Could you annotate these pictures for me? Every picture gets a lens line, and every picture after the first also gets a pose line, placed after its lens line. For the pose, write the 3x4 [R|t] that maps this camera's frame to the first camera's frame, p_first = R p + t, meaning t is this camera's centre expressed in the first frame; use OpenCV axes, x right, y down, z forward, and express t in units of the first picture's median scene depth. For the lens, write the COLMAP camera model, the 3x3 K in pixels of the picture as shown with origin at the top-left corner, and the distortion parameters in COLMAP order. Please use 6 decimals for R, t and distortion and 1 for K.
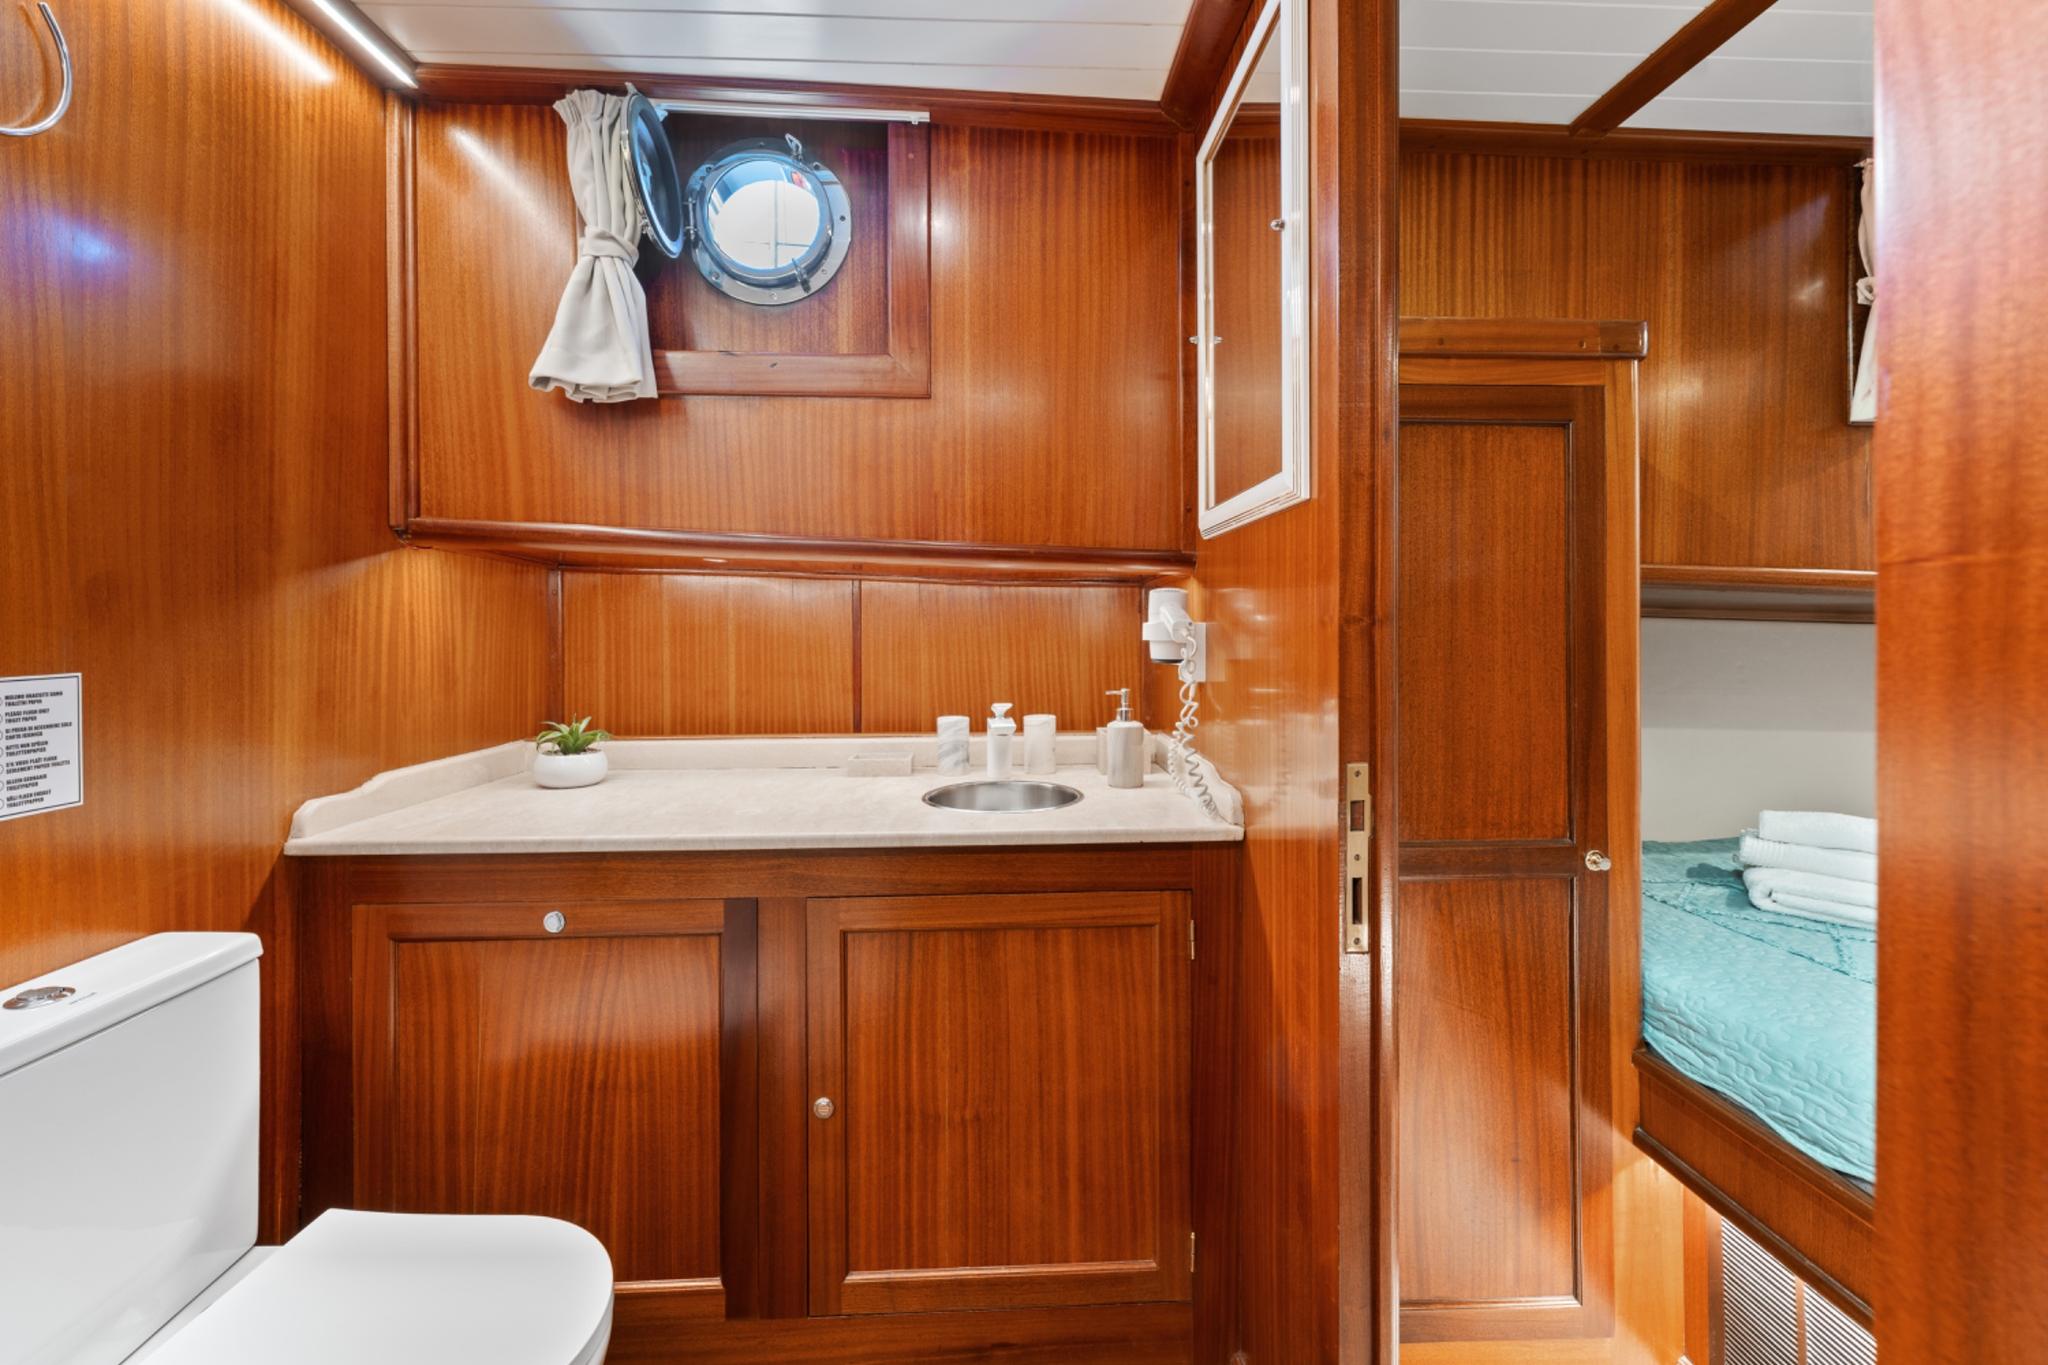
lens RADIAL K [[867.0, 0, 1039.1], [0, 867.0, 635.0], [0, 0, 1]] dist [0.000223, 0.000033]
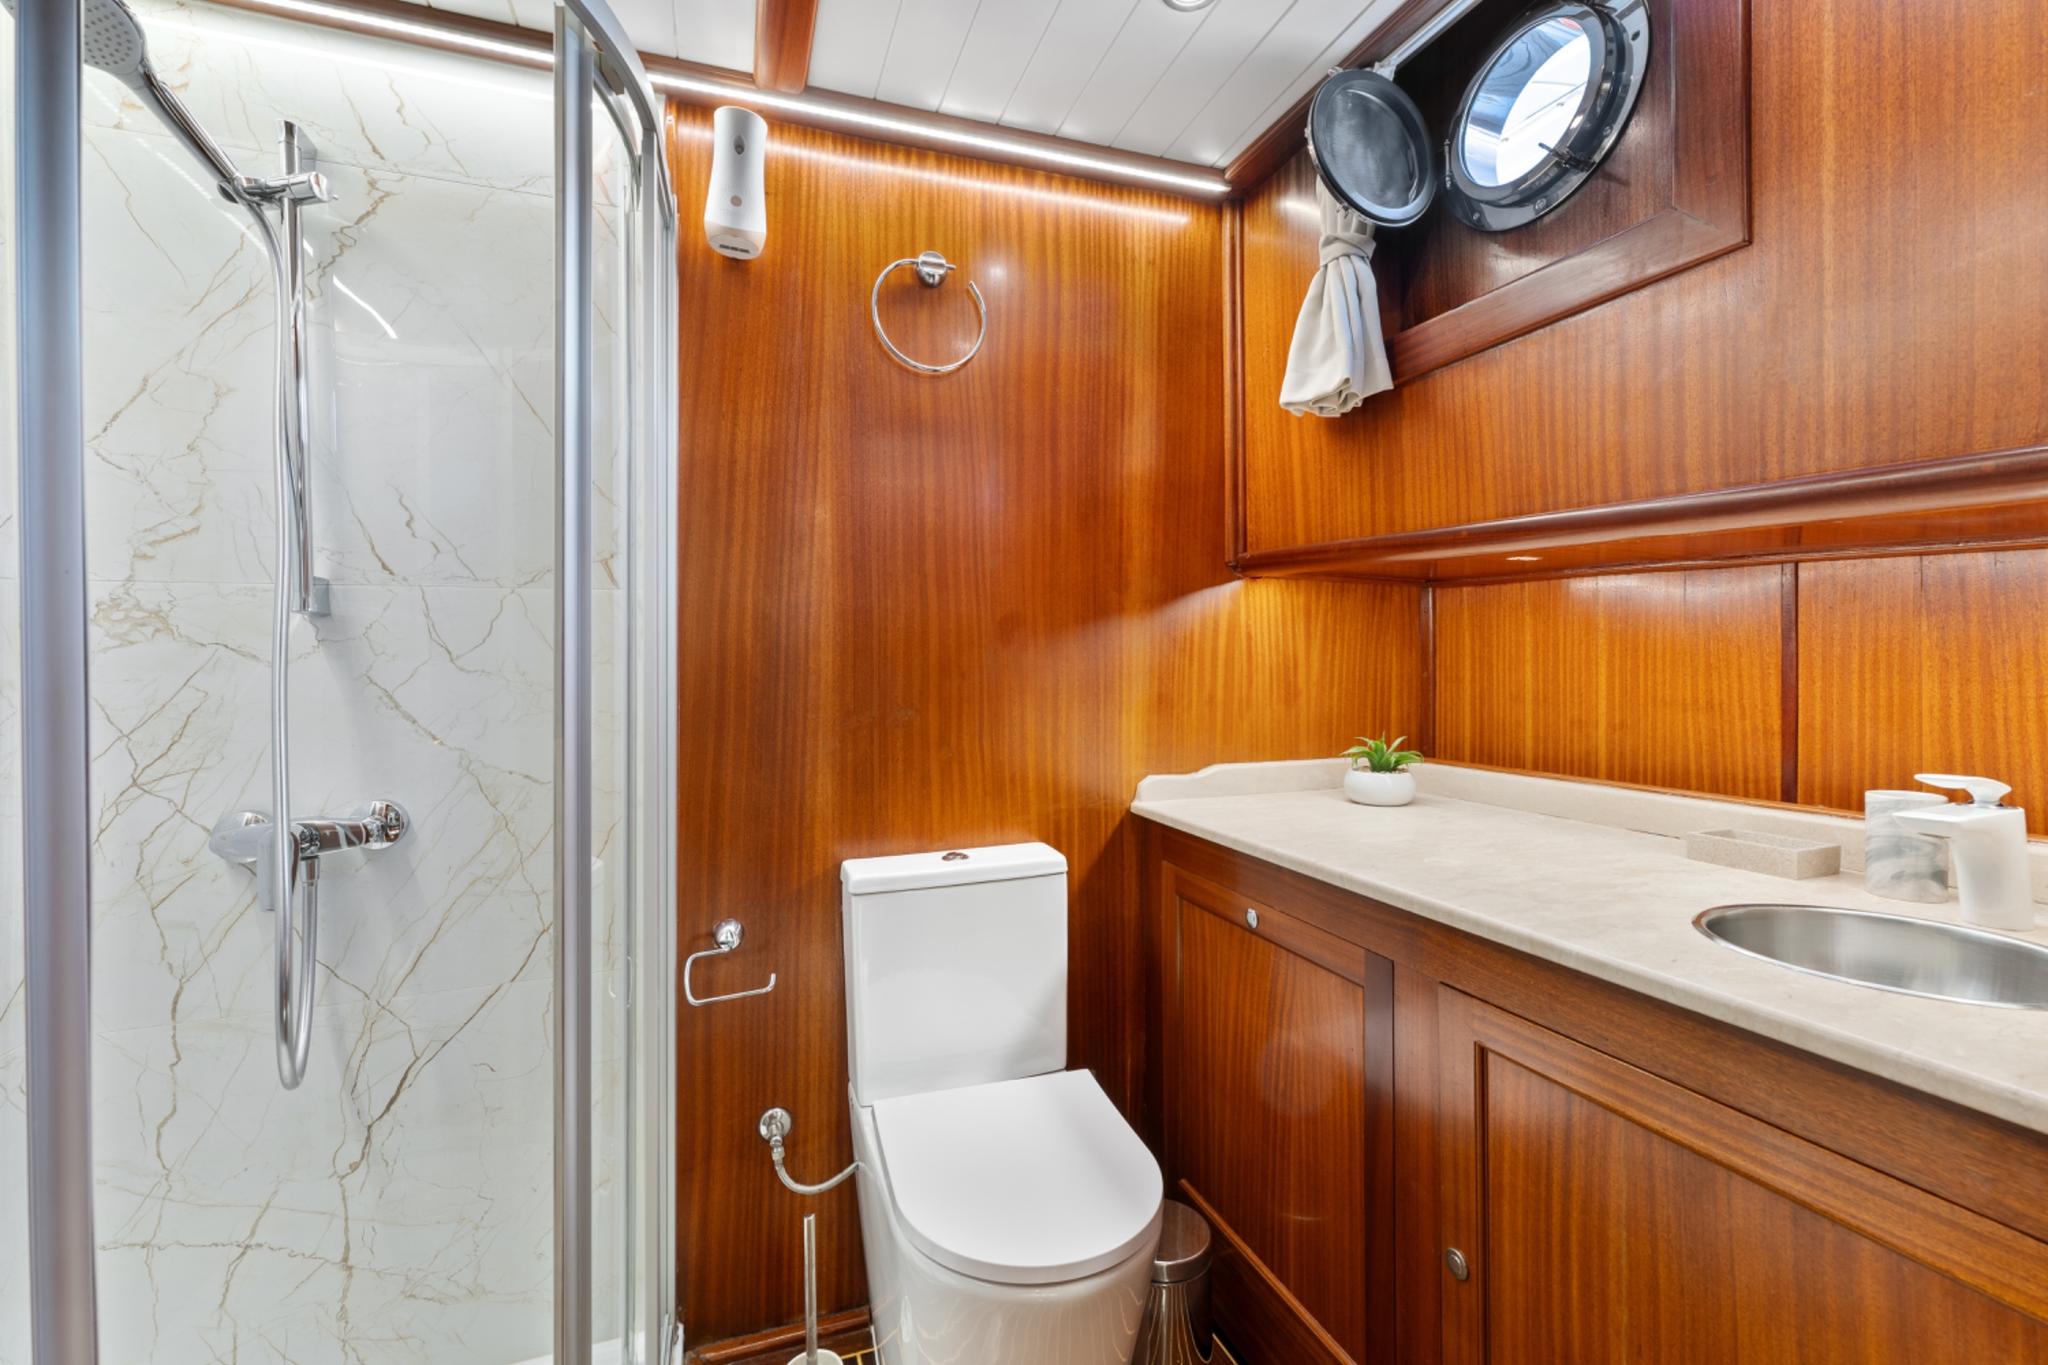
lens RADIAL K [[867.0, 0, 1025.1], [0, 867.0, 676.9], [0, 0, 1]] dist [0.000223, 0.000033]
pose [[0.274492, 0.015256, -0.961468, 0.332840], [-0.000532, 0.999876, 0.015713, 0.014987], [0.961589, -0.003801, 0.274466, 0.380050]]
